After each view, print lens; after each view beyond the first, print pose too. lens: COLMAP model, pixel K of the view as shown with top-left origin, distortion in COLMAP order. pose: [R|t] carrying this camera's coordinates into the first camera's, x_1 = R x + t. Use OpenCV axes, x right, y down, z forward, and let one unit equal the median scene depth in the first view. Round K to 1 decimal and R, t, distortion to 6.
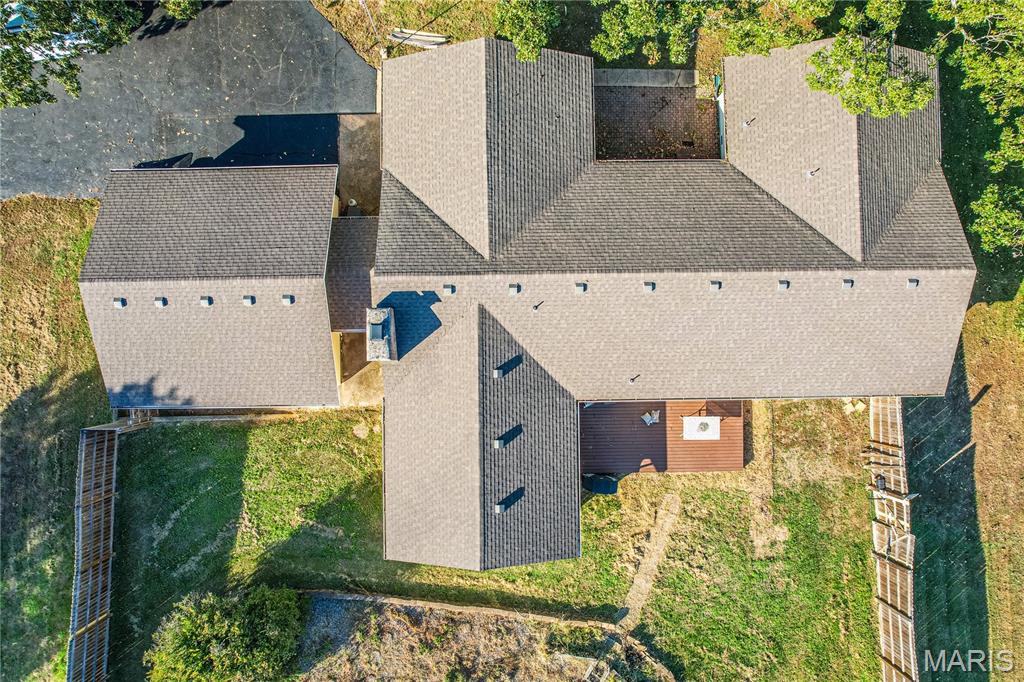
lens RADIAL K [[656.9, 0, 513.9], [0, 656.9, 344.1], [0, 0, 1]] dist [-0.079891, 0.075502]
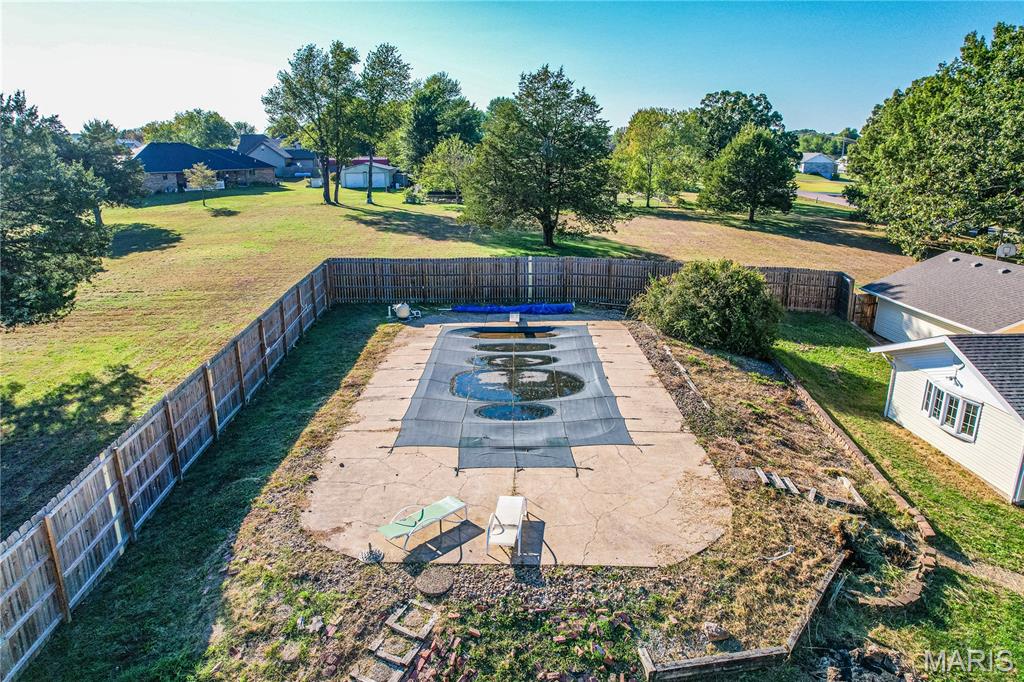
lens RADIAL K [[656.9, 0, 513.9], [0, 656.9, 344.1], [0, 0, 1]] dist [-0.079891, 0.075502]
pose [[0.039306, 0.288605, -0.956641, 0.626121], [-0.998856, 0.037450, -0.029742, 0.801583], [0.027243, 0.956716, 0.289747, 0.646754]]
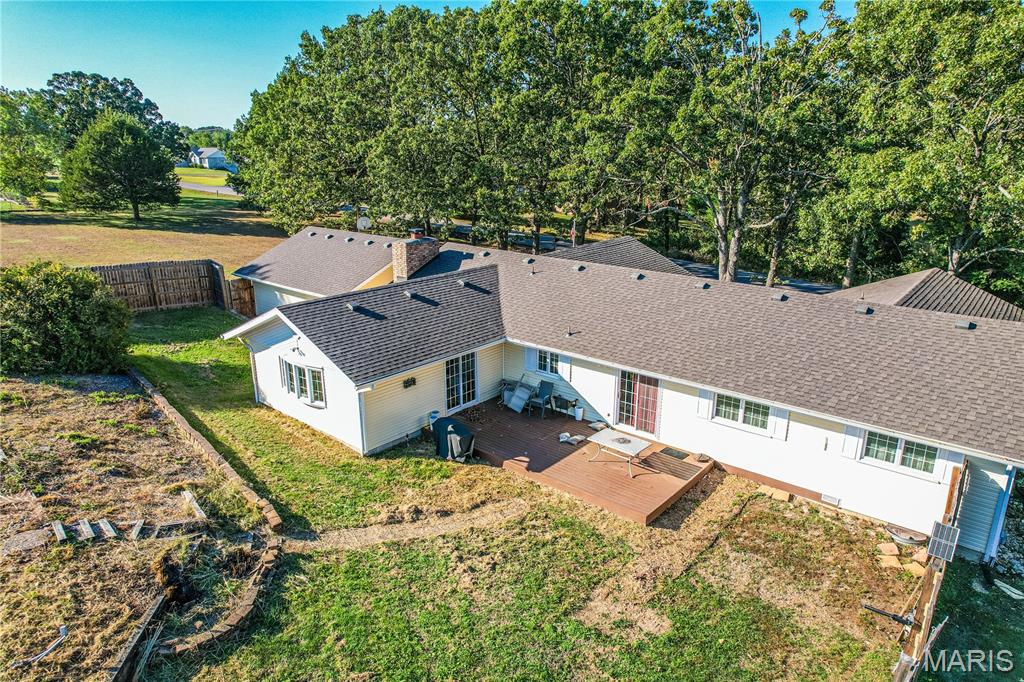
lens RADIAL K [[656.9, 0, 513.9], [0, 656.9, 344.1], [0, 0, 1]] dist [-0.079891, 0.075502]
pose [[0.756749, 0.193909, -0.624284, 0.591823], [-0.653624, 0.239473, -0.717933, 0.642336], [0.010285, 0.951342, 0.307965, 0.683652]]
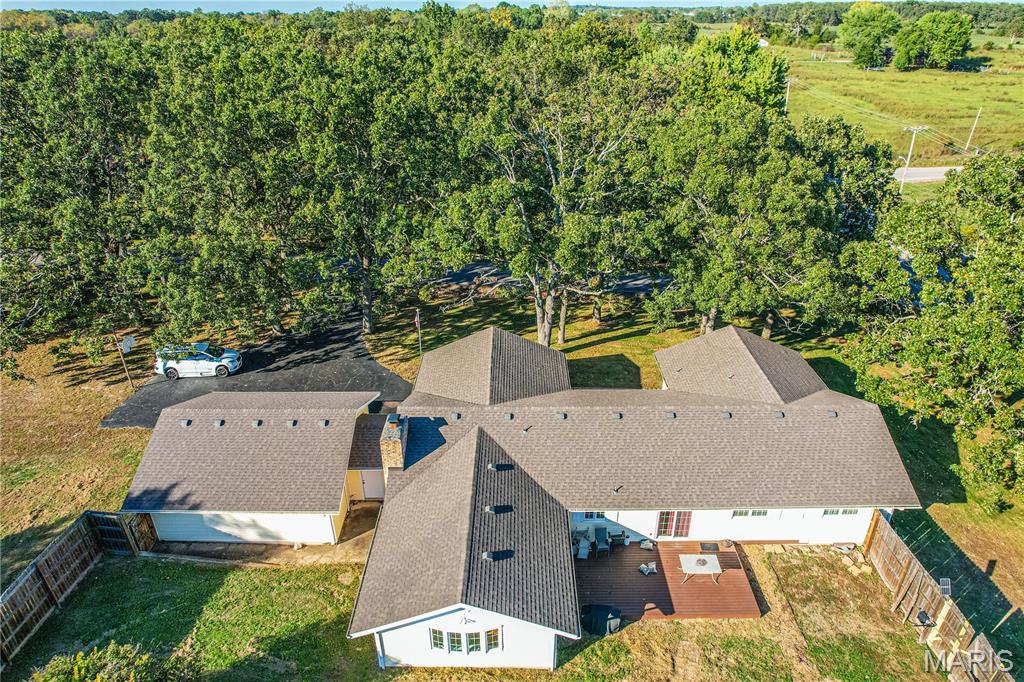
lens RADIAL K [[656.9, 0, 513.9], [0, 656.9, 344.1], [0, 0, 1]] dist [-0.079891, 0.075502]
pose [[0.999851, 0.001554, -0.017165, 0.027739], [-0.015825, 0.477340, -0.878576, 0.805293], [0.006828, 0.878717, 0.477294, 0.248410]]
